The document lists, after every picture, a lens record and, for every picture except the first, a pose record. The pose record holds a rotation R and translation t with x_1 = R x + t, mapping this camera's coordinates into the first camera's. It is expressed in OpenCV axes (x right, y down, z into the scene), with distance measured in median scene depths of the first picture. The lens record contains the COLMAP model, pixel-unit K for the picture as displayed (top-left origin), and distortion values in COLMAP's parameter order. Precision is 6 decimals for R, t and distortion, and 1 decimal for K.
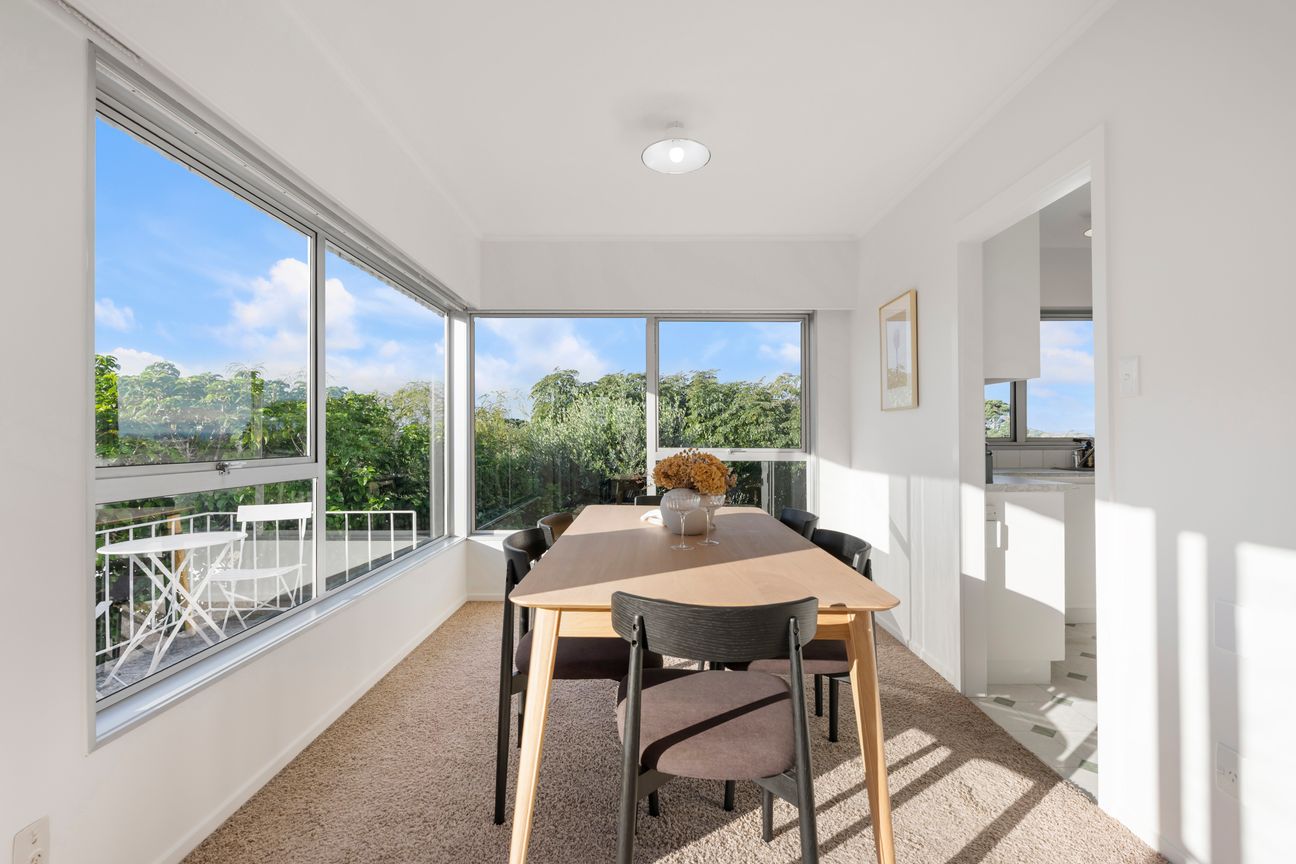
lens RADIAL K [[587.2, 0, 654.0], [0, 587.2, 433.3], [0, 0, 1]] dist [-0.002814, 0.000417]
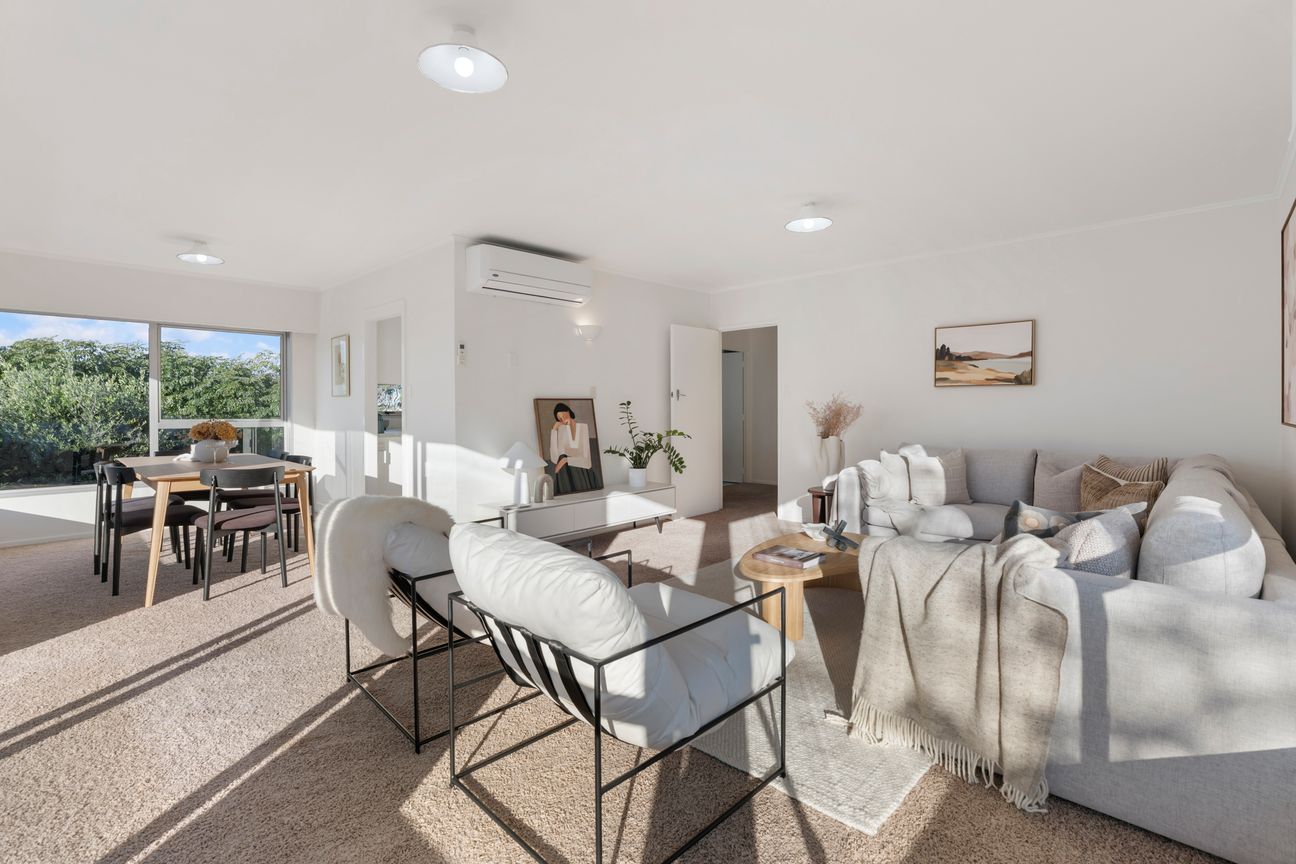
lens RADIAL K [[587.2, 0, 655.8], [0, 587.2, 407.1], [0, 0, 1]] dist [-0.002814, 0.000417]
pose [[0.688153, -0.001049, 0.725565, -0.119971], [-0.004099, 0.999977, 0.005333, -0.010182], [-0.725554, -0.006644, 0.688133, -0.494780]]
